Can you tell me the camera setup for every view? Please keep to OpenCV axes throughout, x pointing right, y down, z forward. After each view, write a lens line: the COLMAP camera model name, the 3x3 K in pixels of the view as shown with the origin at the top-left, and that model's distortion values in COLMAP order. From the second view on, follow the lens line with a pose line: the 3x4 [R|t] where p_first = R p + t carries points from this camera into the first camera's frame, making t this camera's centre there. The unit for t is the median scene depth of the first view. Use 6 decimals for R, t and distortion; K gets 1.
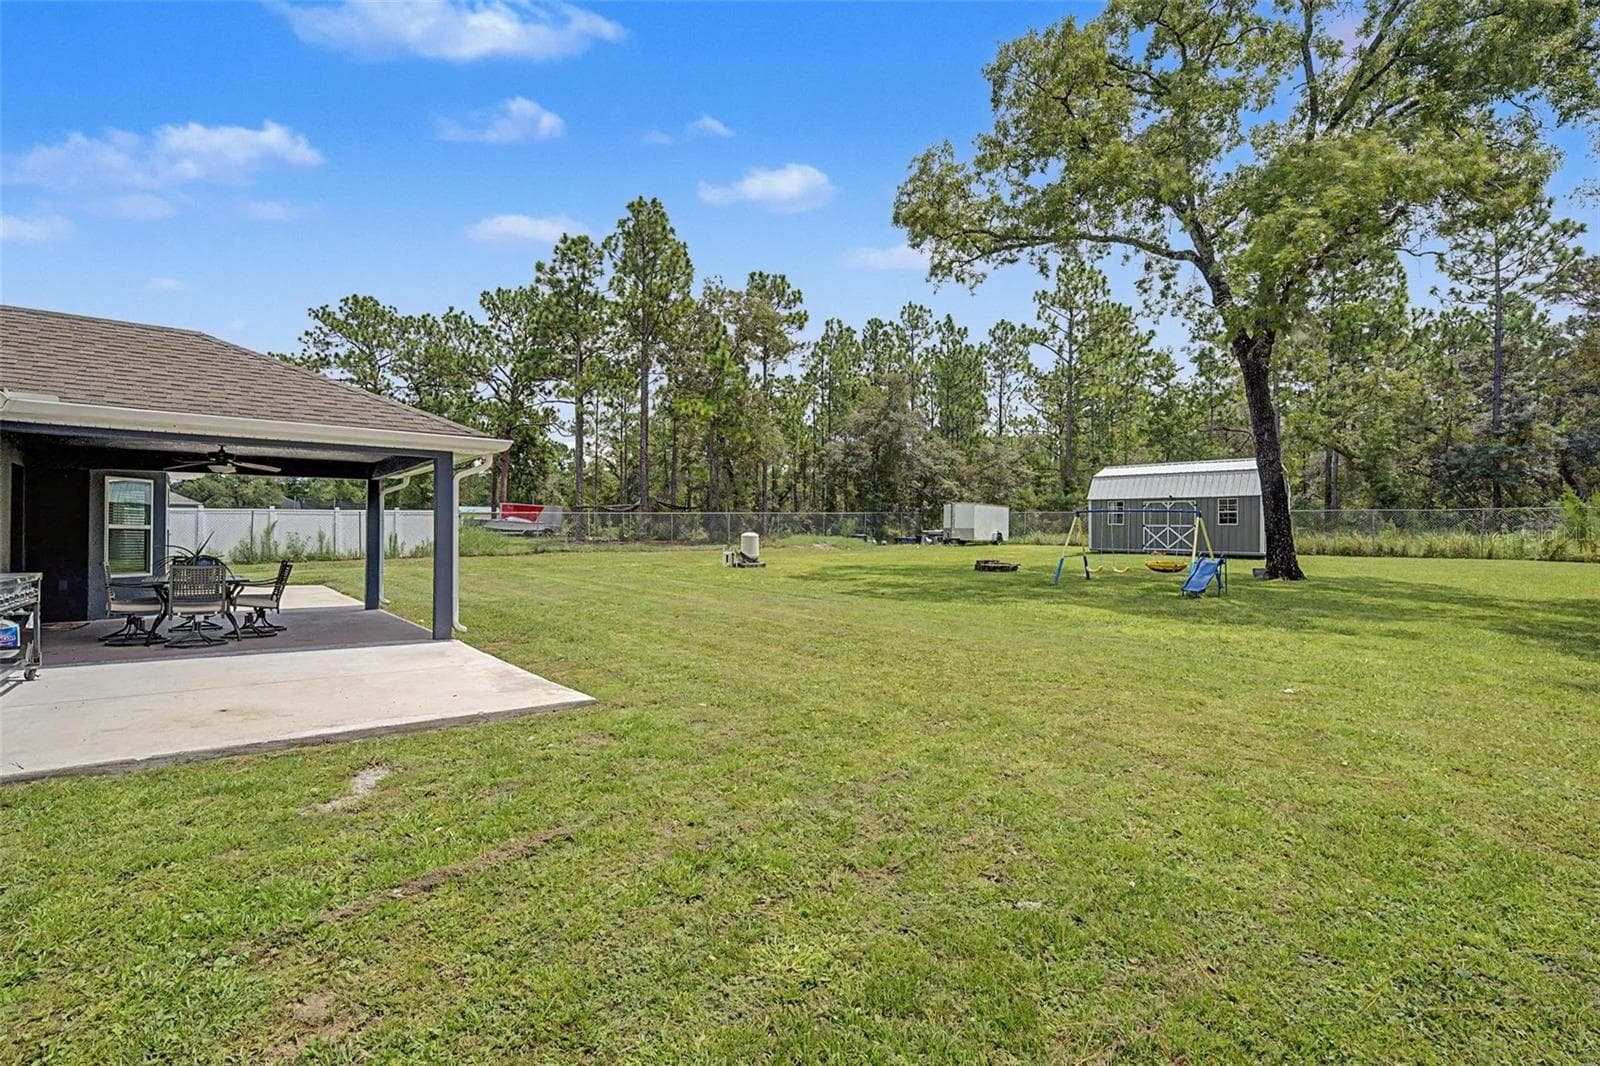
lens RADIAL K [[726.0, 0, 796.5], [0, 726.0, 535.8], [0, 0, 1]] dist [0.009385, 0.000121]
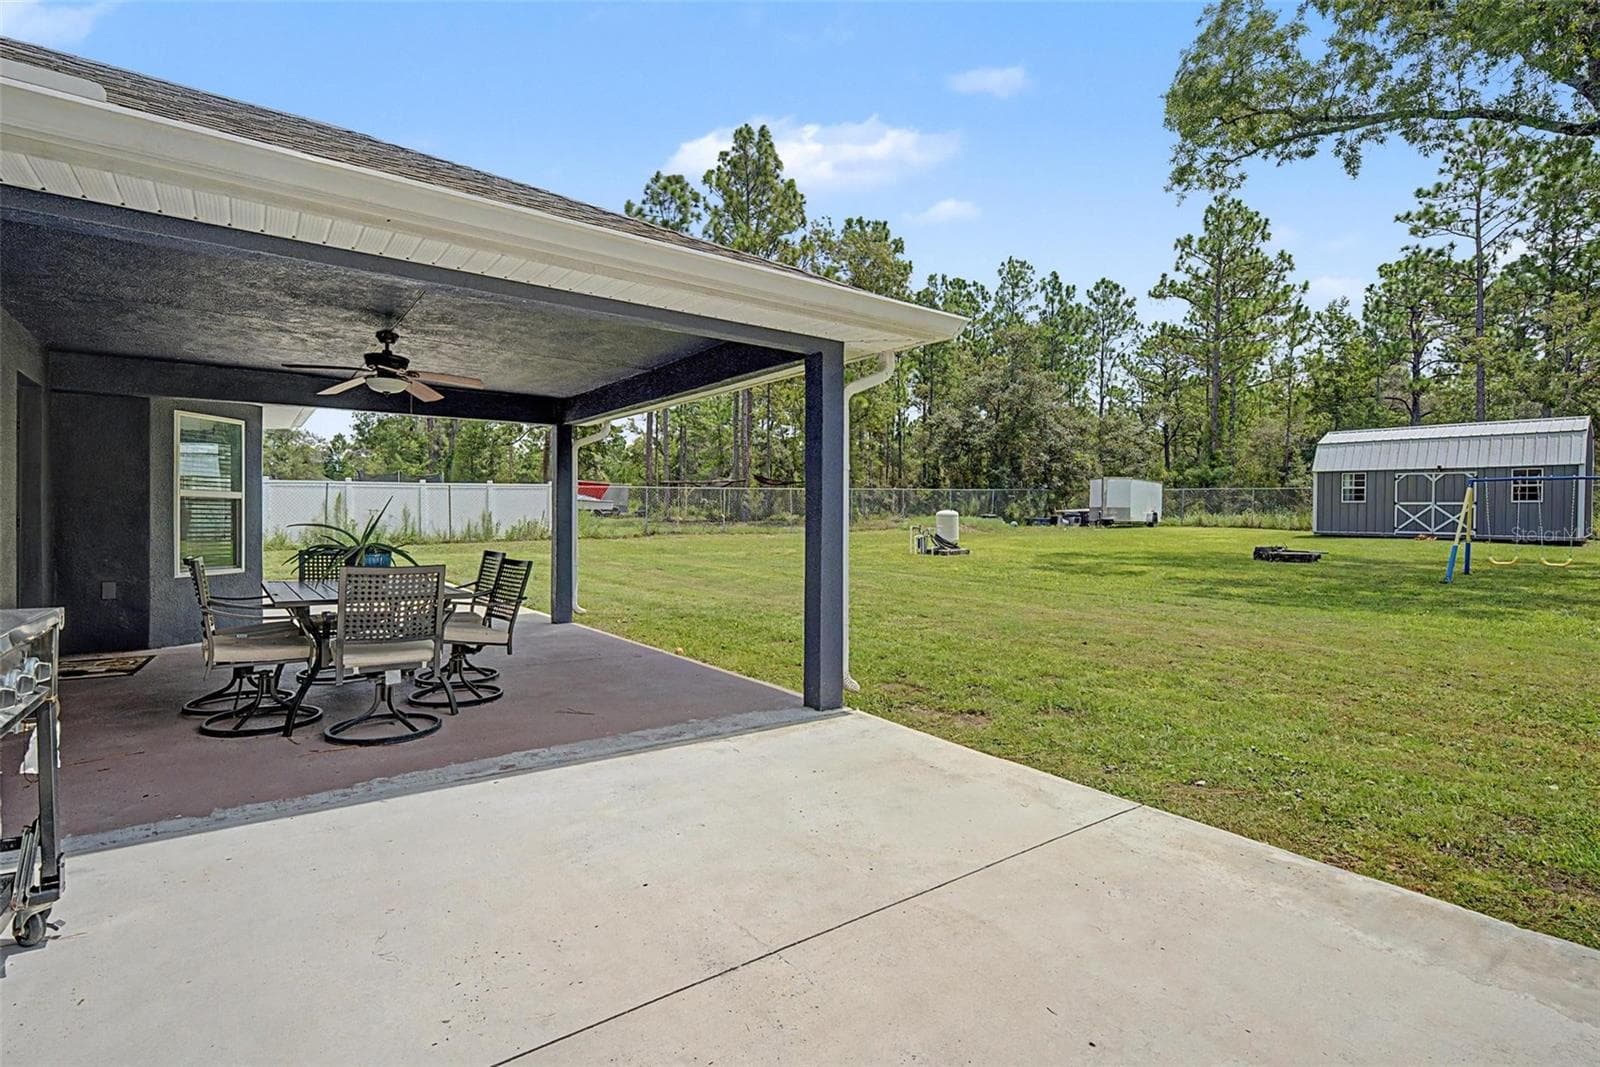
lens RADIAL K [[737.1, 0, 799.3], [0, 737.1, 519.8], [0, 0, 1]] dist [0.003201, 0.000084]
pose [[0.999278, 0.001973, -0.037933, -0.146233], [-0.001831, 0.999991, 0.003774, 0.002284], [0.037940, -0.003702, 0.999273, 0.147570]]
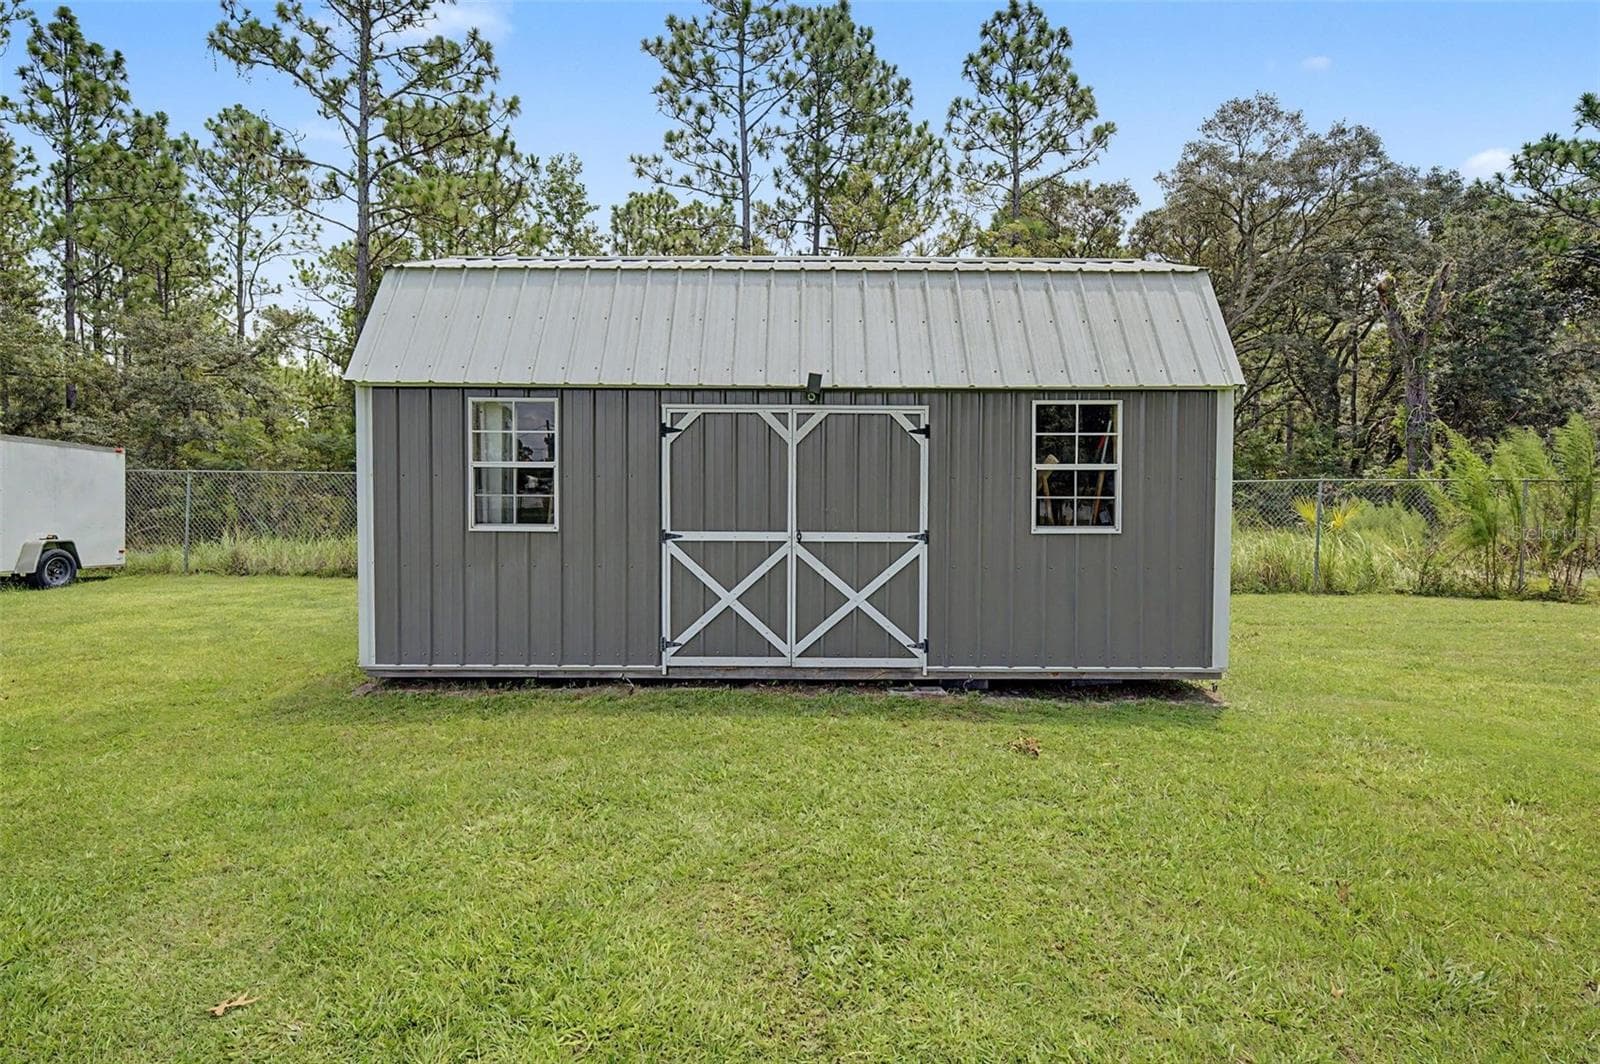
lens RADIAL K [[737.1, 0, 799.3], [0, 737.1, 518.3], [0, 0, 1]] dist [0.003201, 0.000084]
pose [[0.663706, -0.015511, 0.747833, 0.343161], [0.008361, 0.999876, 0.013319, -0.019769], [-0.747947, -0.002587, 0.663753, 0.810392]]
